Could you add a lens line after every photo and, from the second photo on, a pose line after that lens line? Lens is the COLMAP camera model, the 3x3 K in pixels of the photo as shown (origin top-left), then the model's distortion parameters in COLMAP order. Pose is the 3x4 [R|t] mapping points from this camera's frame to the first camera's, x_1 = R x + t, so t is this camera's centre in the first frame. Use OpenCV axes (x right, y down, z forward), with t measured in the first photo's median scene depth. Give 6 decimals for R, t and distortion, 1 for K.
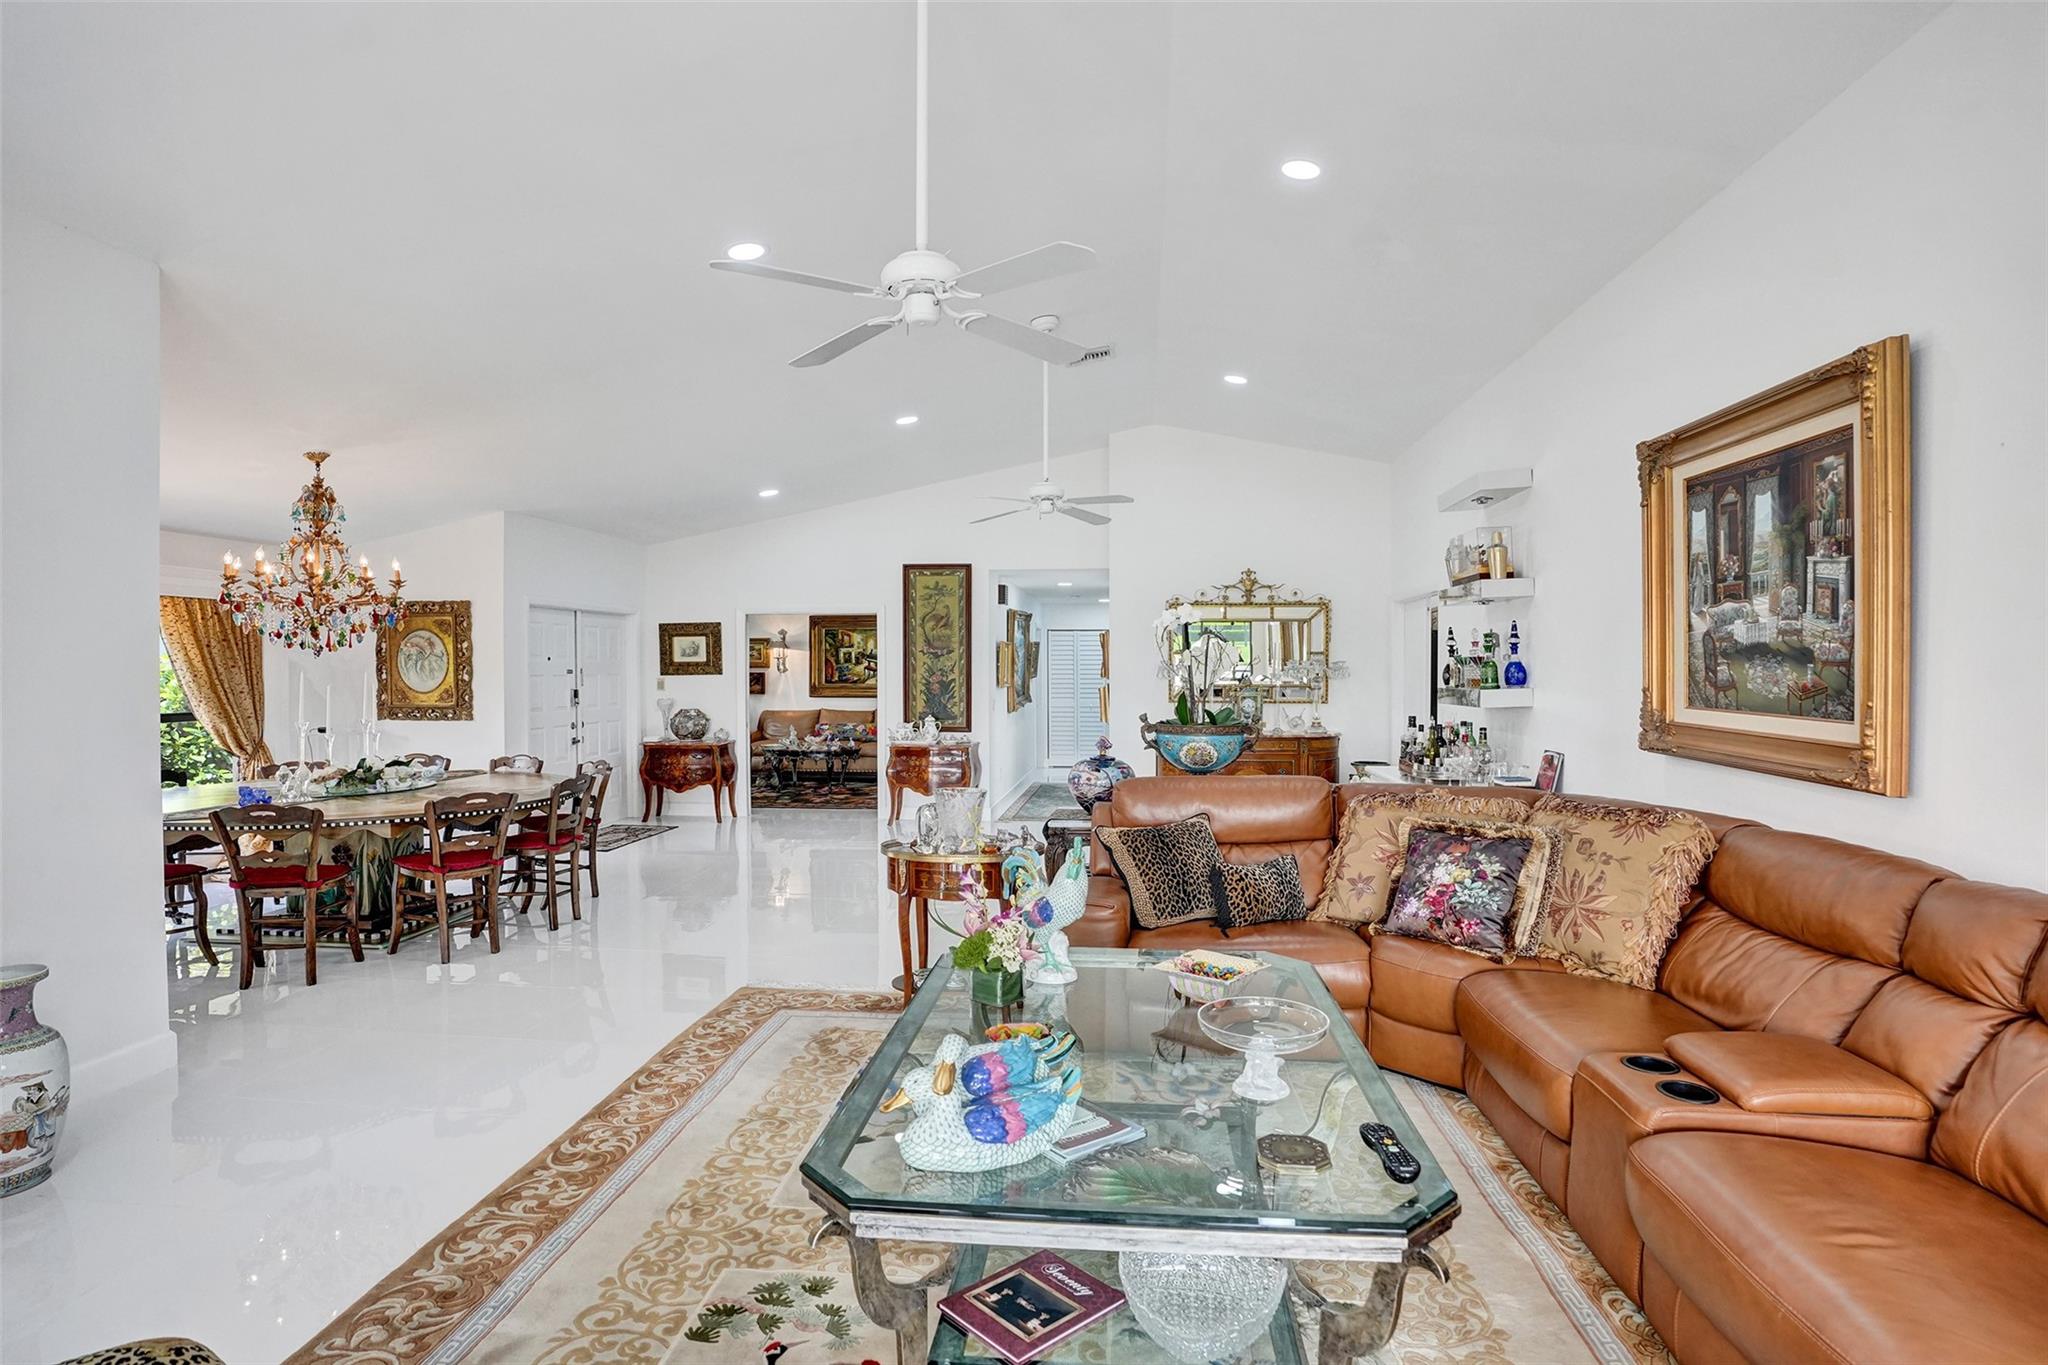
lens RADIAL K [[1003.2, 0, 999.9], [0, 1003.2, 676.3], [0, 0, 1]] dist [0.000256, -0.000008]
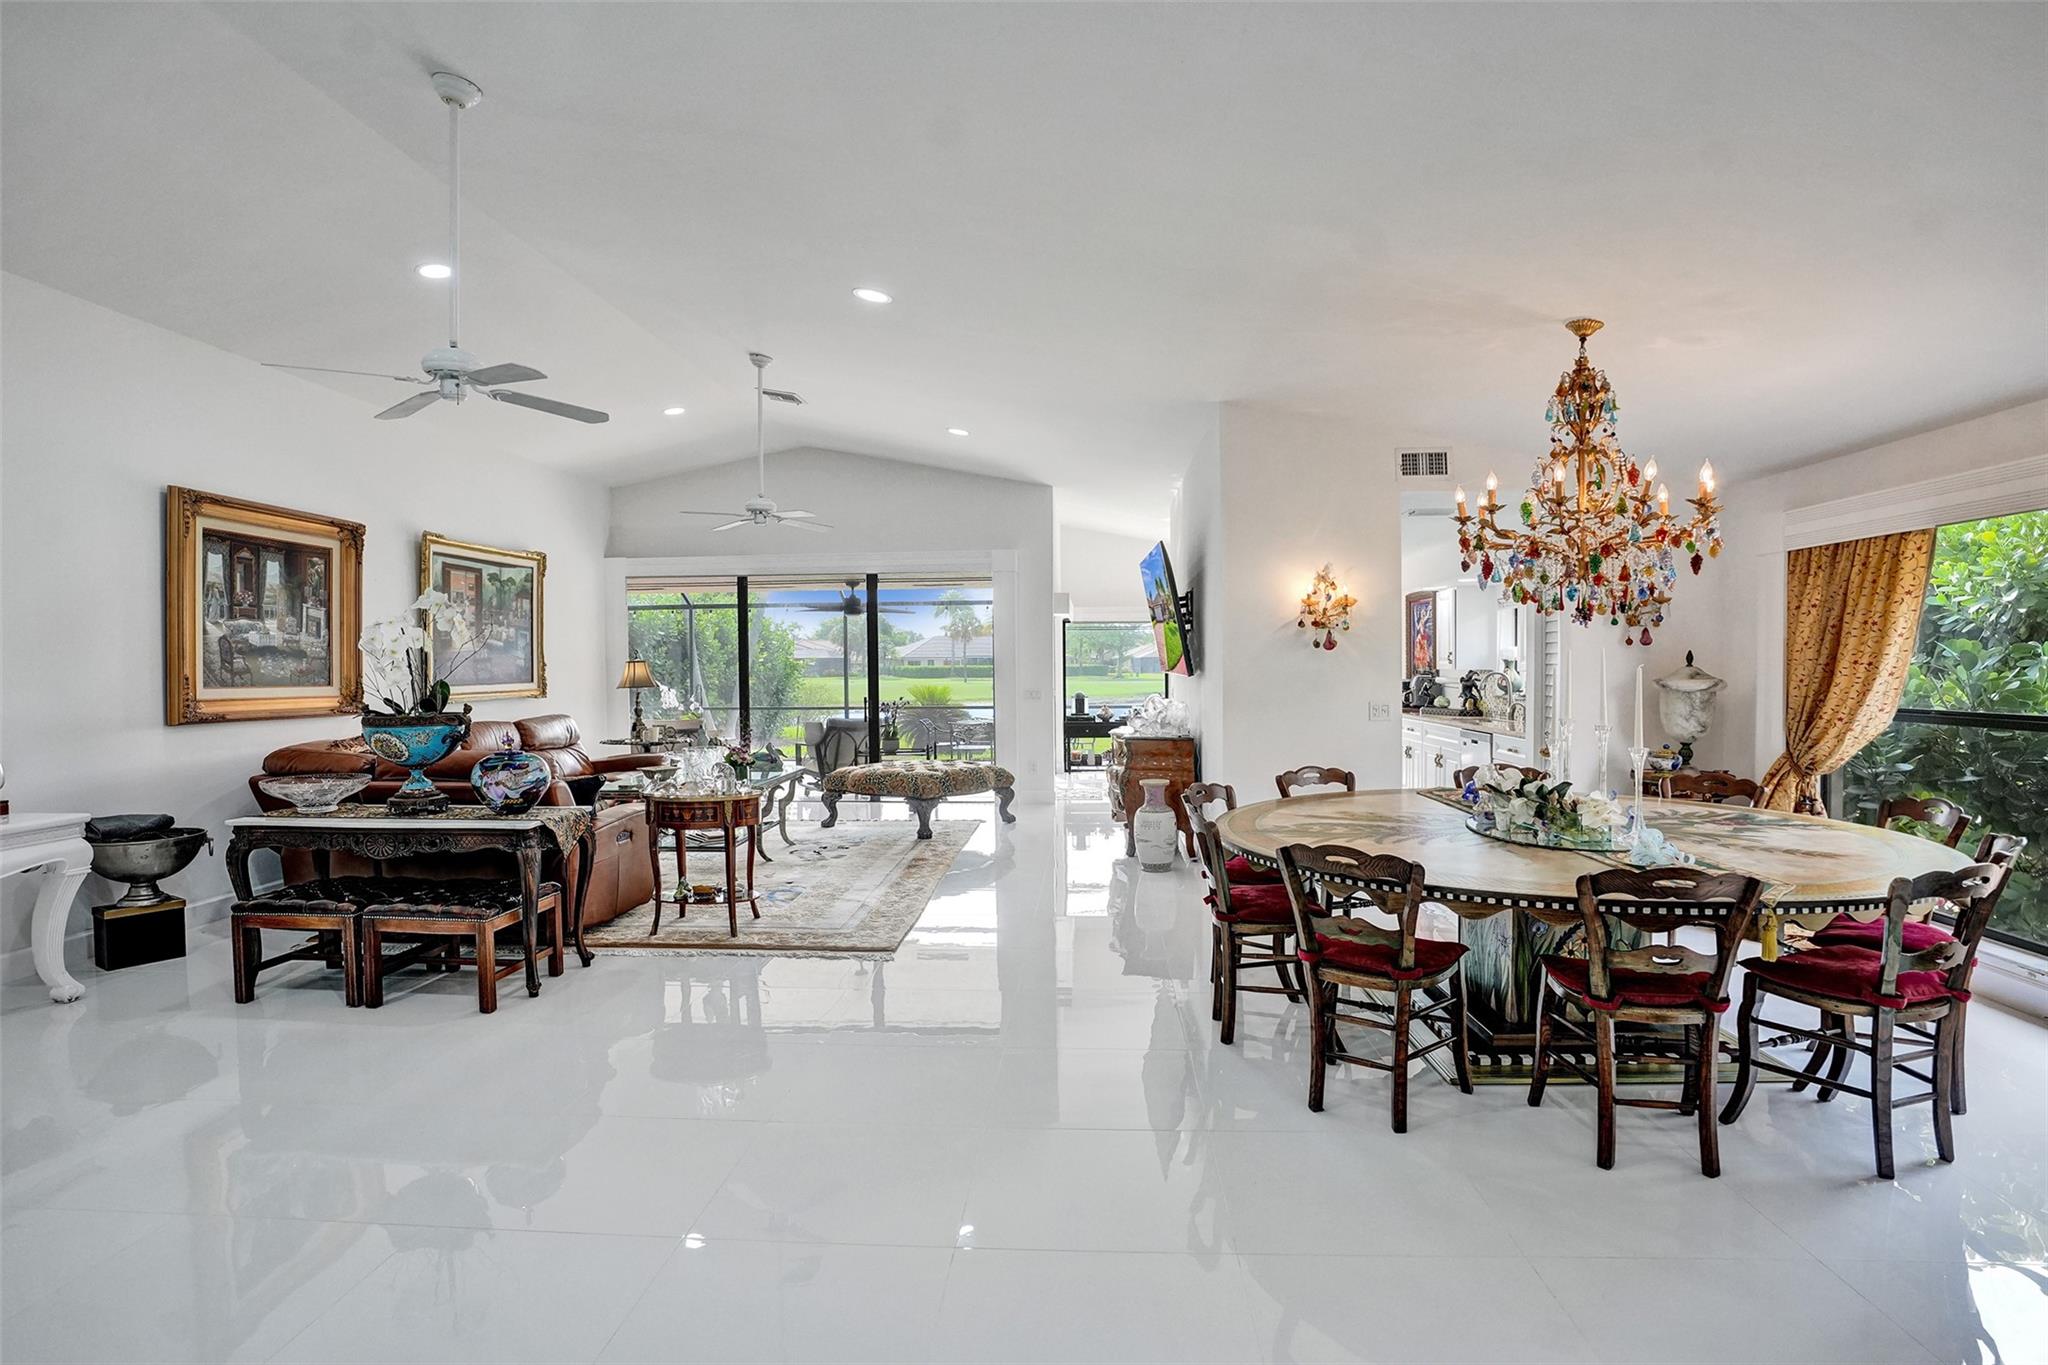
lens RADIAL K [[1112.3, 0, 1024.0], [0, 1112.3, 682.5], [0, 0, 1]] dist [0.000557, 0.000262]
pose [[-0.999425, 0.007425, -0.033091, -0.456688], [0.006638, 0.999694, 0.023834, -0.007134], [0.033257, 0.023600, -0.999168, 2.799069]]
